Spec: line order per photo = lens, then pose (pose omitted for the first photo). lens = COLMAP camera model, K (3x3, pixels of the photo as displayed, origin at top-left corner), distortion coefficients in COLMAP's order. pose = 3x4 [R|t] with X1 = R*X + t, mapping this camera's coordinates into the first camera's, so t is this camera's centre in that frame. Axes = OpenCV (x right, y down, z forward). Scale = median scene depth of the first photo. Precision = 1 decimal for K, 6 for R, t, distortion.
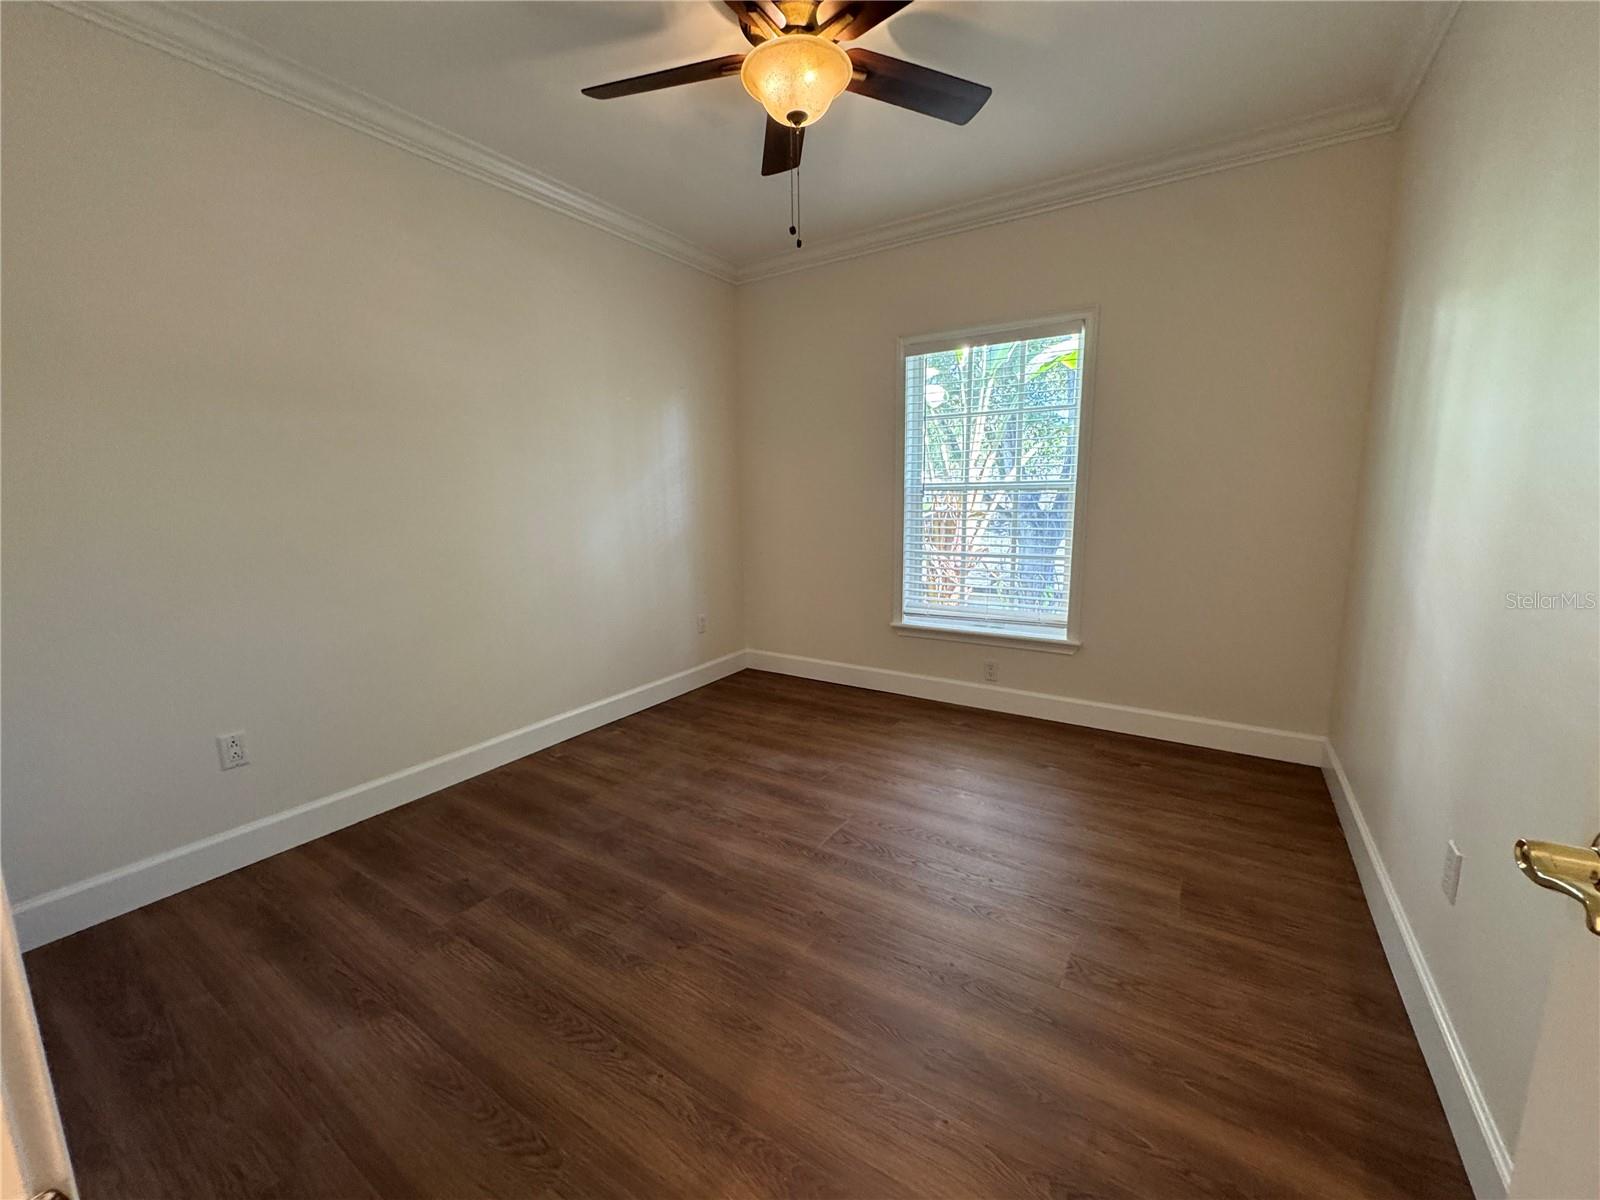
lens RADIAL K [[643.3, 0, 798.7], [0, 643.3, 599.5], [0, 0, 1]] dist [-0.003902, 0.001008]
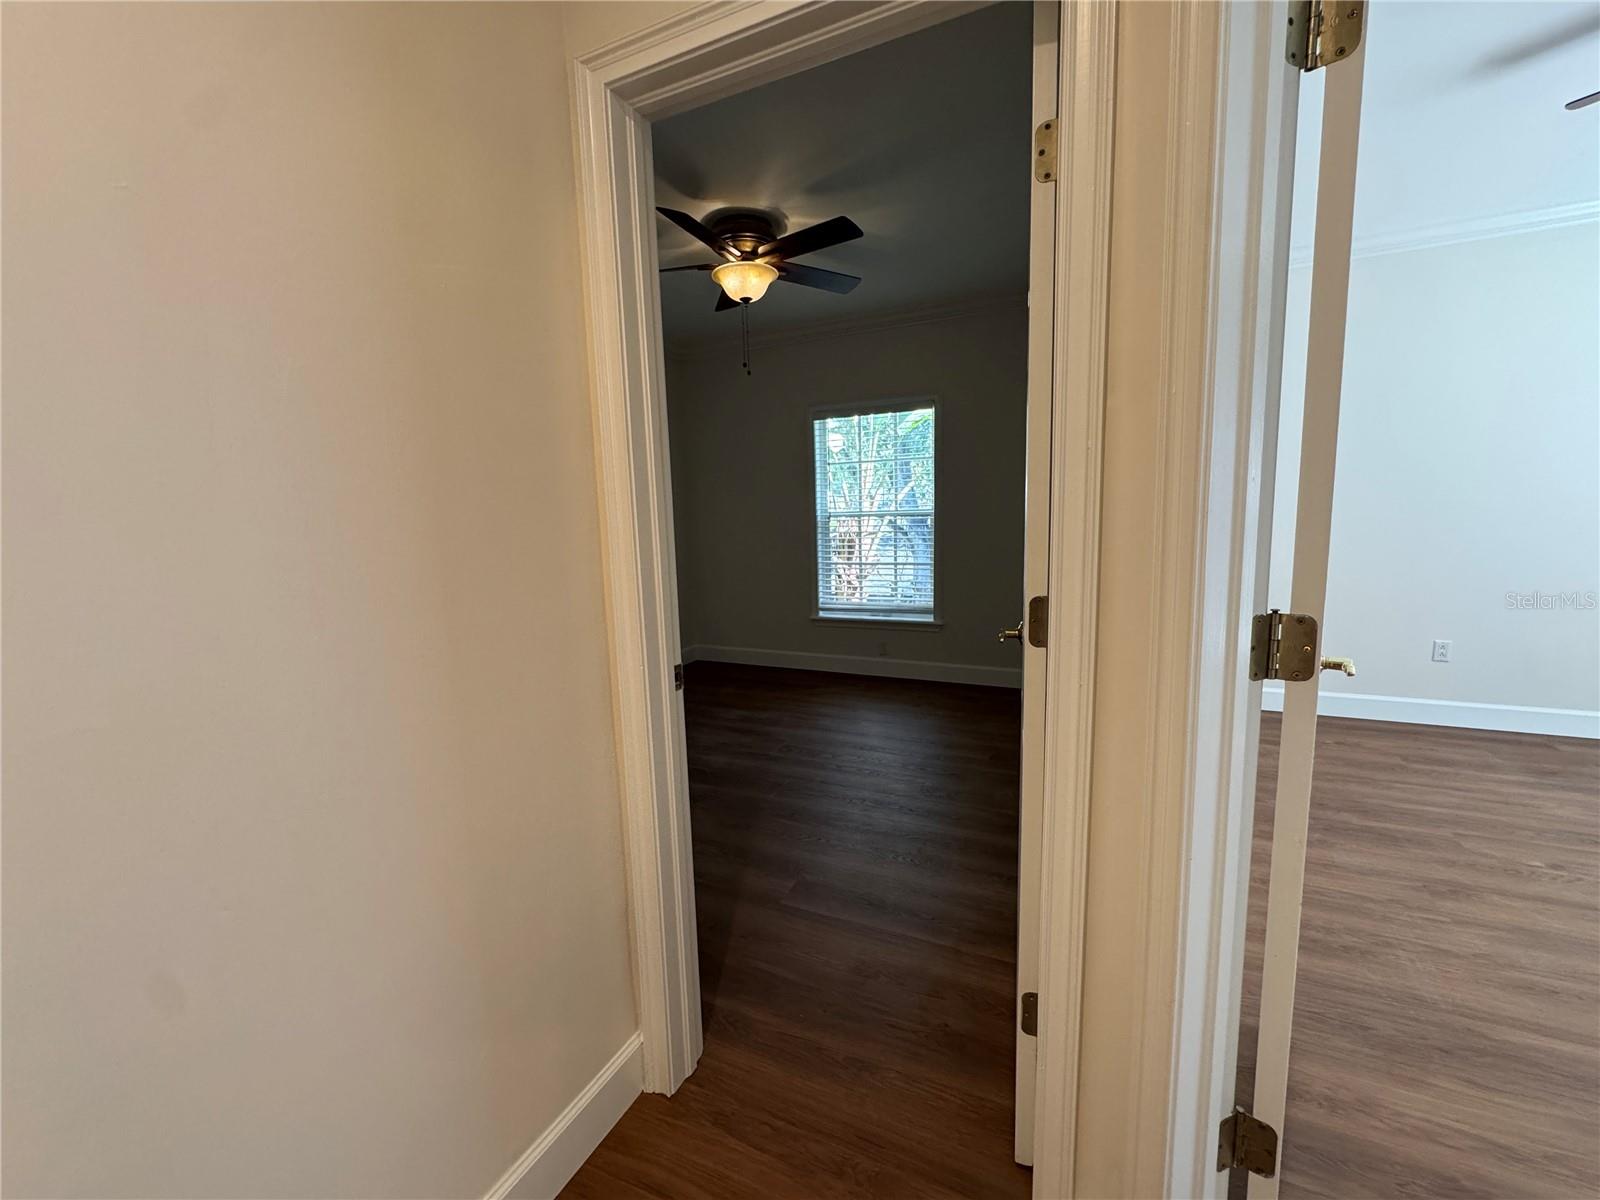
lens RADIAL K [[643.3, 0, 790.7], [0, 643.3, 605.2], [0, 0, 1]] dist [-0.003902, 0.001008]
pose [[0.991857, -0.034980, 0.122461, -0.062859], [0.037533, 0.999122, -0.018596, 0.038875], [-0.121703, 0.023041, 0.992299, -0.340522]]
